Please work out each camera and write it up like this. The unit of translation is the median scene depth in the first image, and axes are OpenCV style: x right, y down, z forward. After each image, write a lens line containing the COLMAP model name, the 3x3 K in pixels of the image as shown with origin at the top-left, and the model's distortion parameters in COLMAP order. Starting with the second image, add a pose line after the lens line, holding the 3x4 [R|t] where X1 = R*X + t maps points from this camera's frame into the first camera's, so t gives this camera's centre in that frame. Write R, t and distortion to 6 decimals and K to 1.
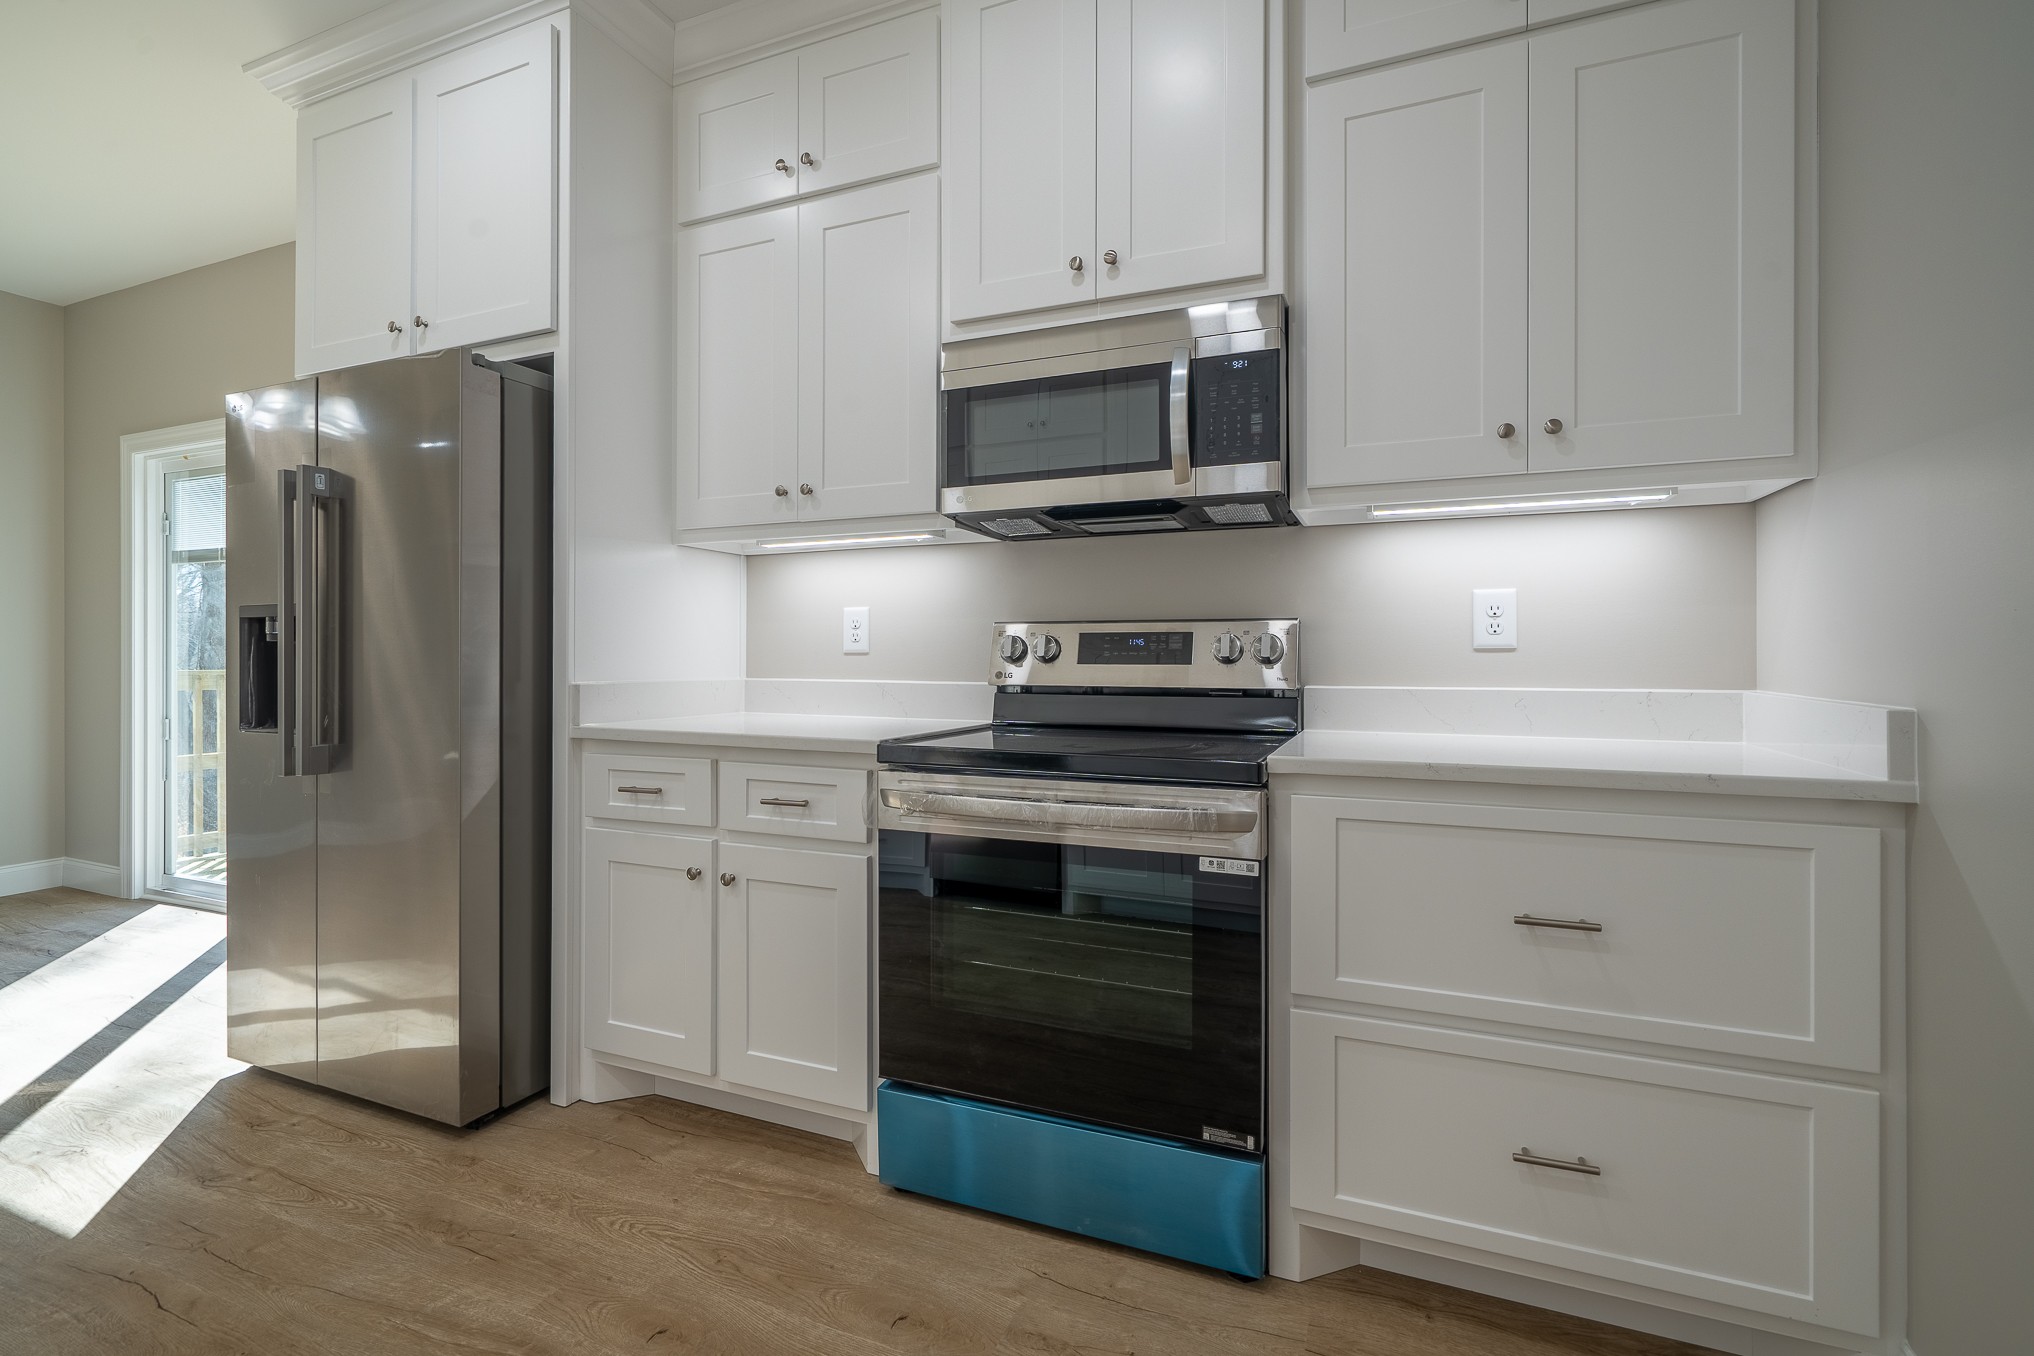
lens RADIAL K [[934.2, 0, 1003.8], [0, 934.2, 669.3], [0, 0, 1]] dist [-0.003668, -0.000847]
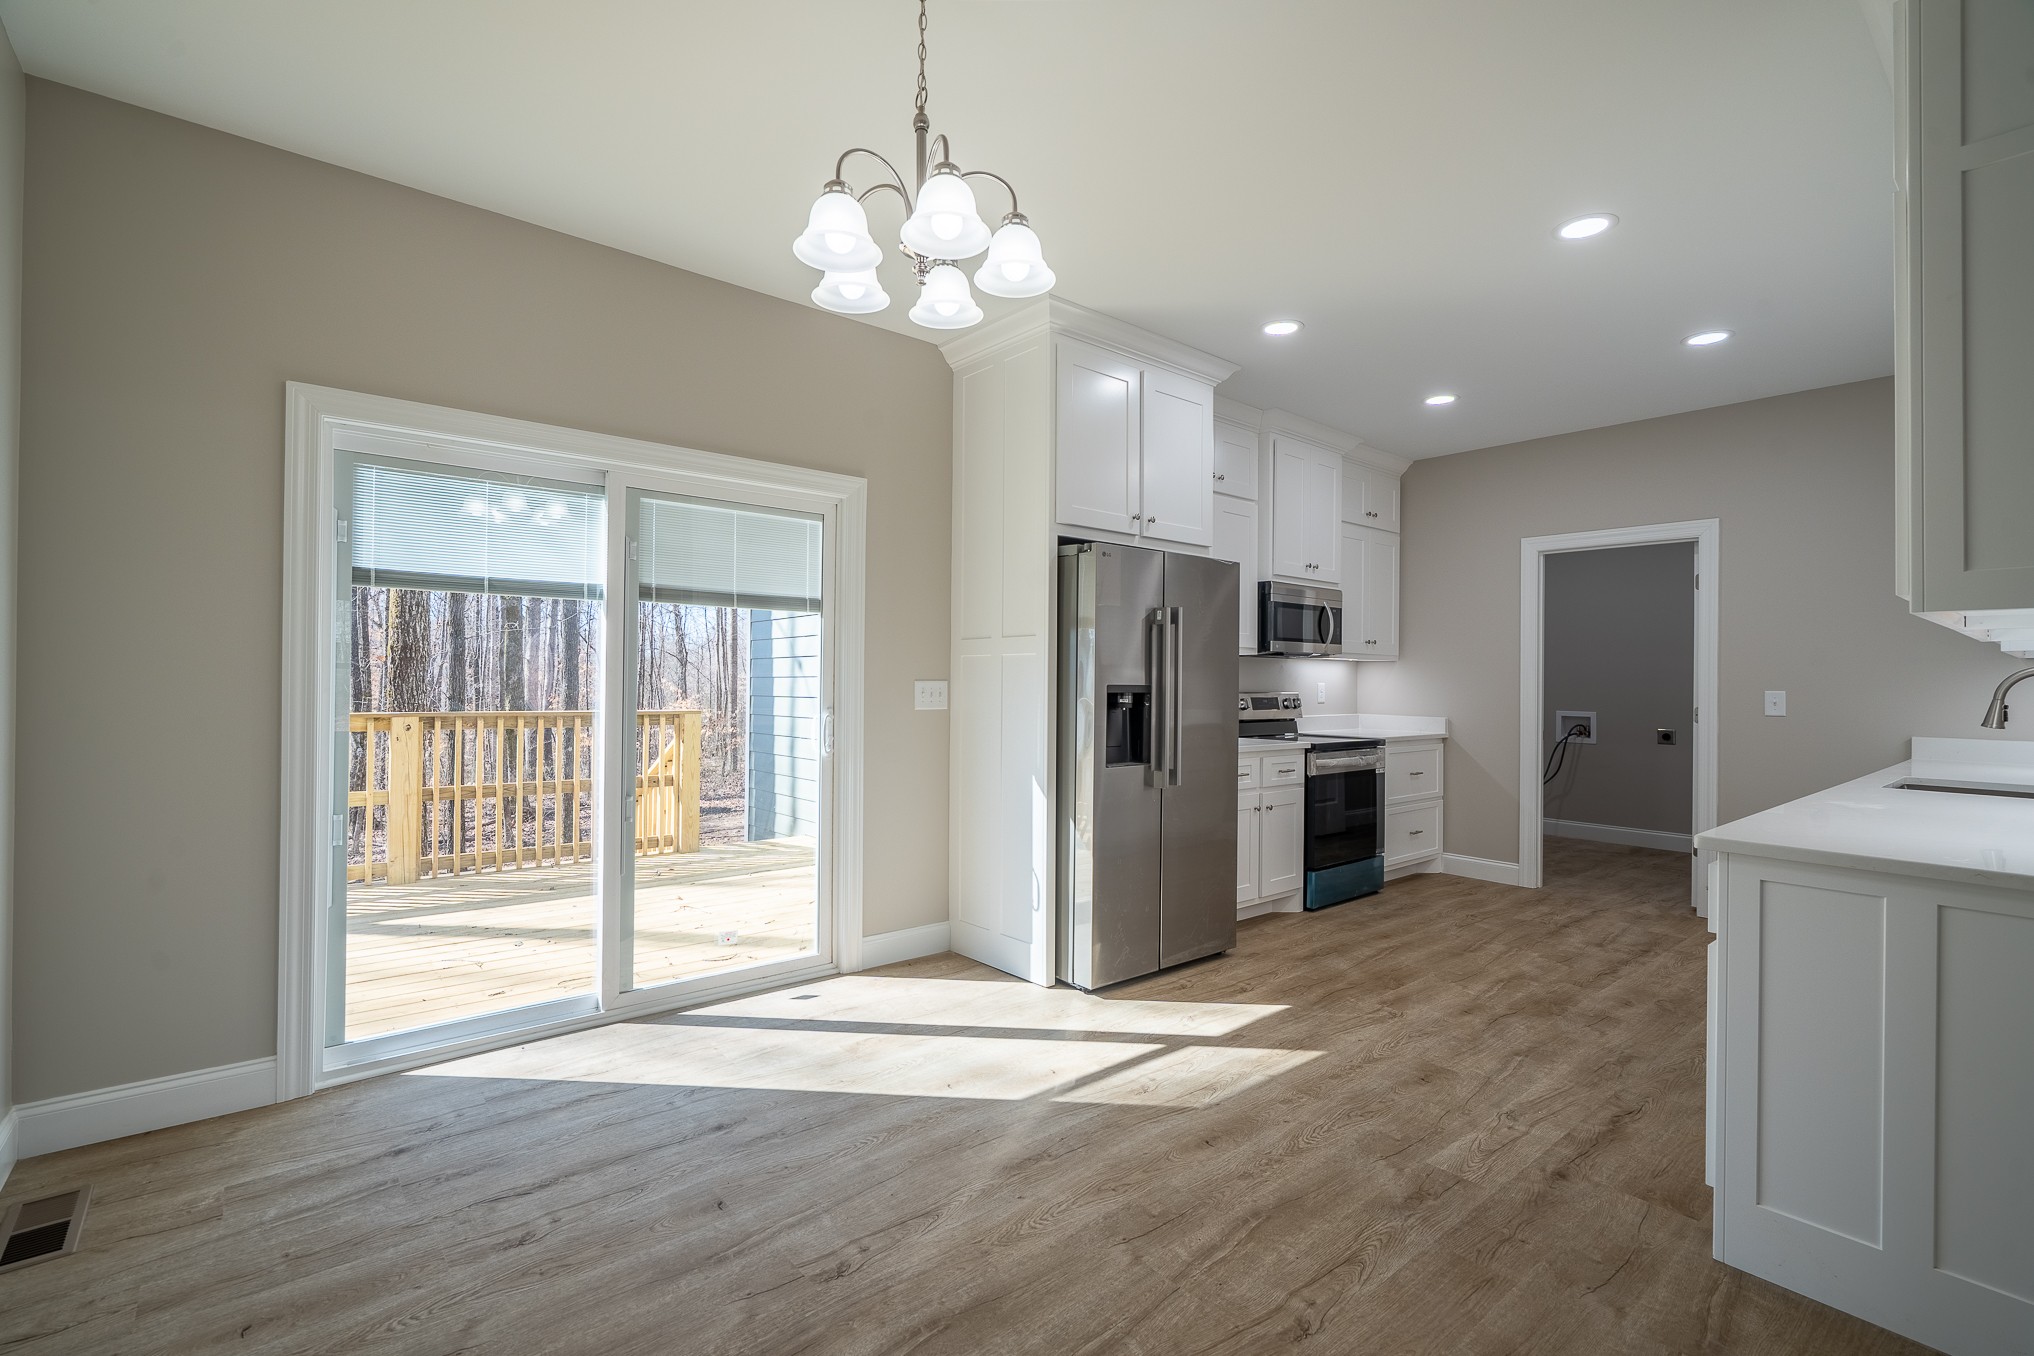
lens RADIAL K [[915.2, 0, 1020.6], [0, 915.2, 673.7], [0, 0, 1]] dist [-0.000142, 0.000342]
pose [[0.444447, 0.009236, 0.895758, -2.794538], [-0.001456, 0.999953, -0.009588, -0.092827], [-0.895804, 0.002957, 0.444439, 0.572585]]
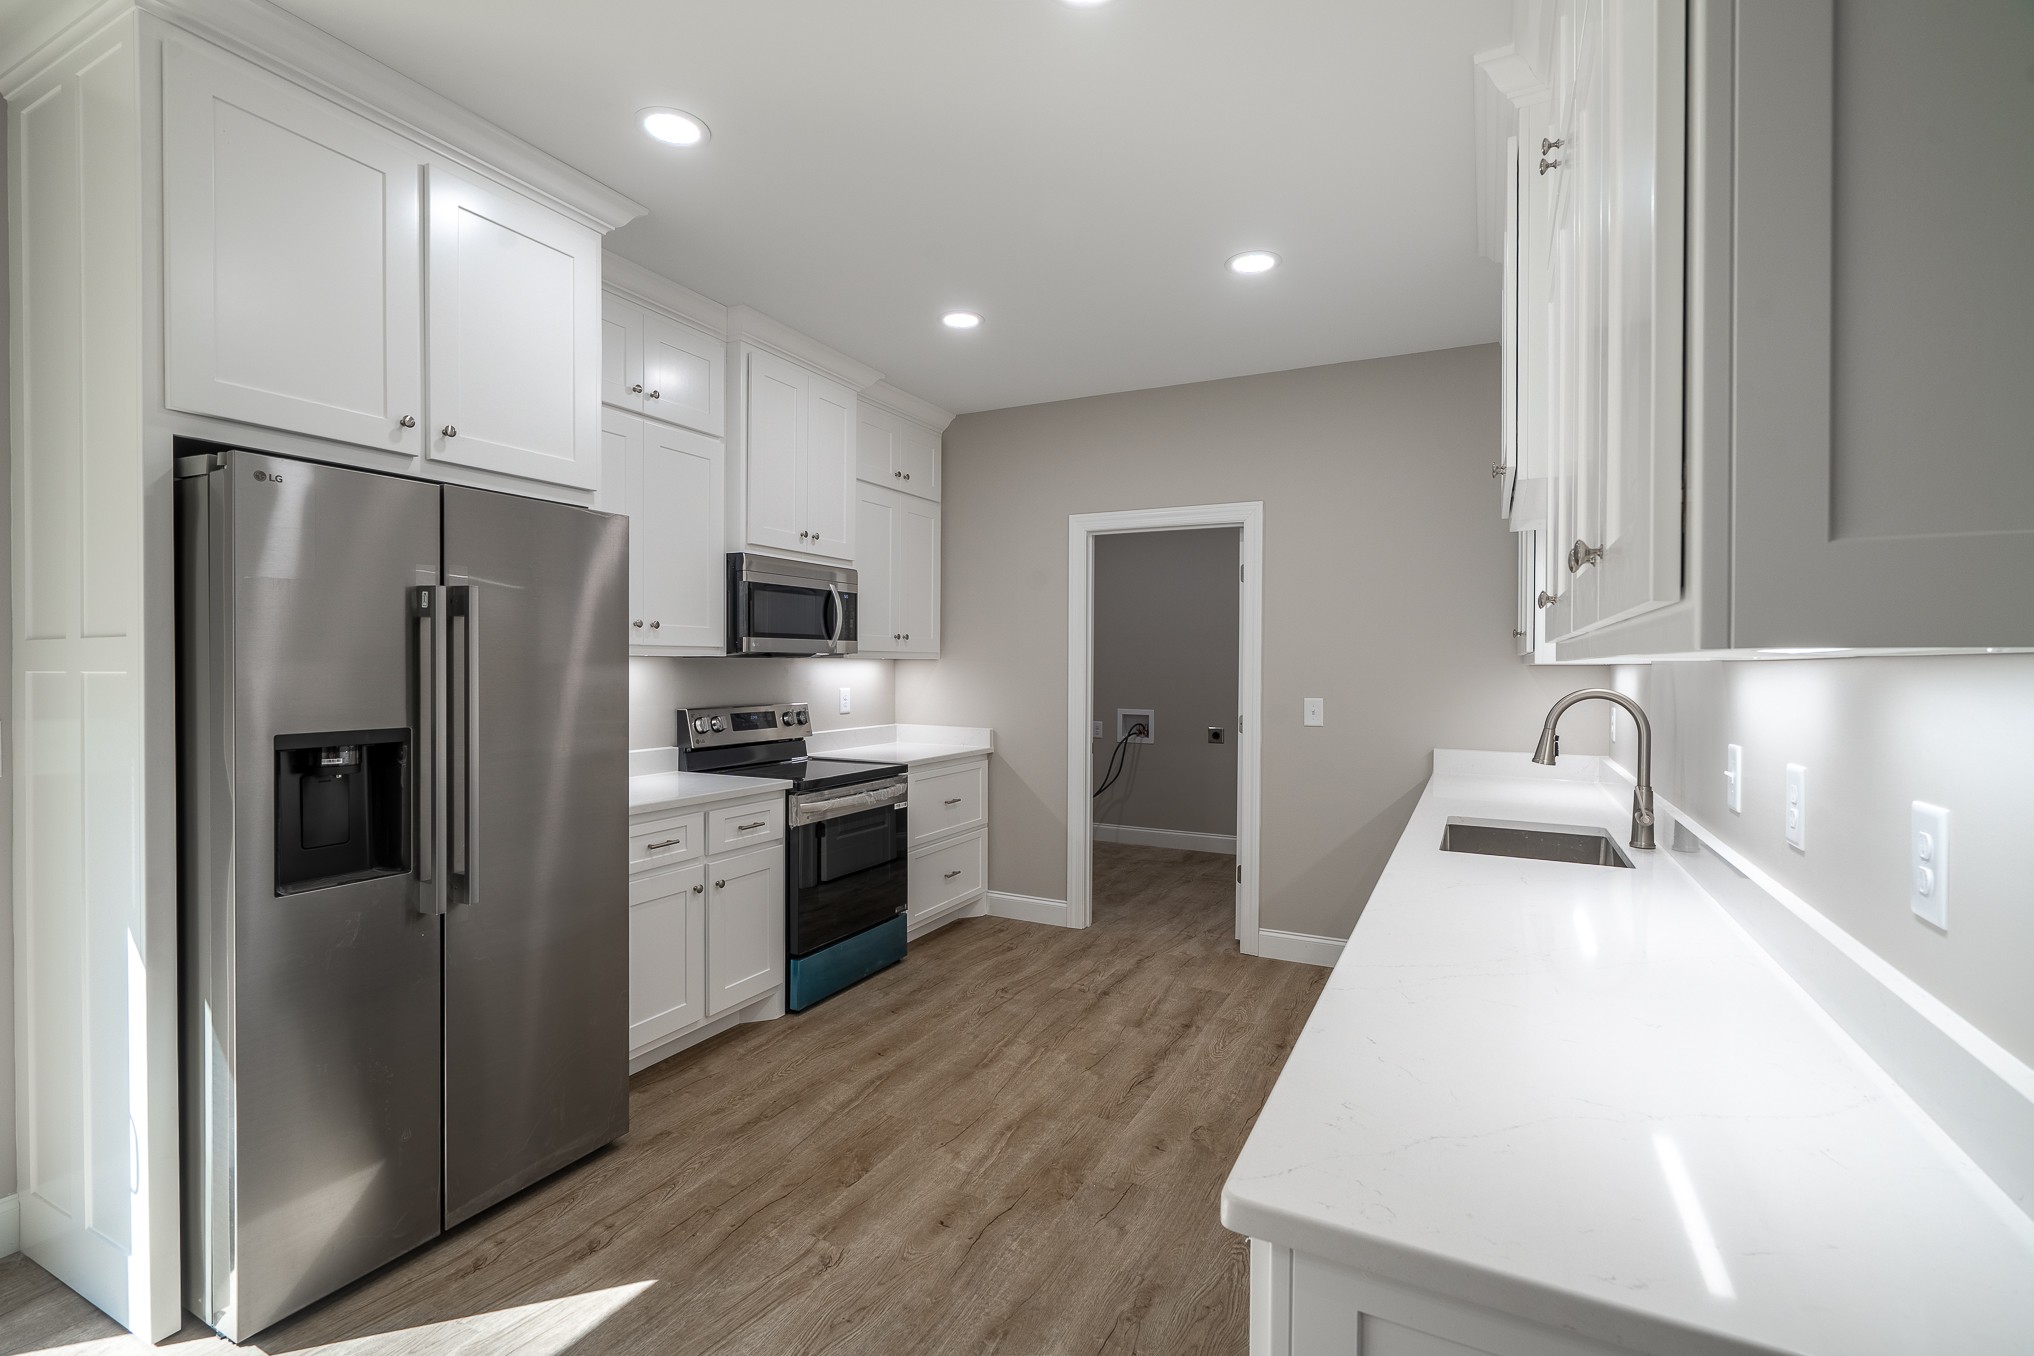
lens RADIAL K [[915.2, 0, 1020.6], [0, 915.2, 673.7], [0, 0, 1]] dist [-0.000142, 0.000342]
pose [[0.064147, -0.012645, 0.997860, -1.931624], [0.003915, 0.999915, 0.012419, -0.161276], [-0.997933, 0.003110, 0.064191, 0.411567]]
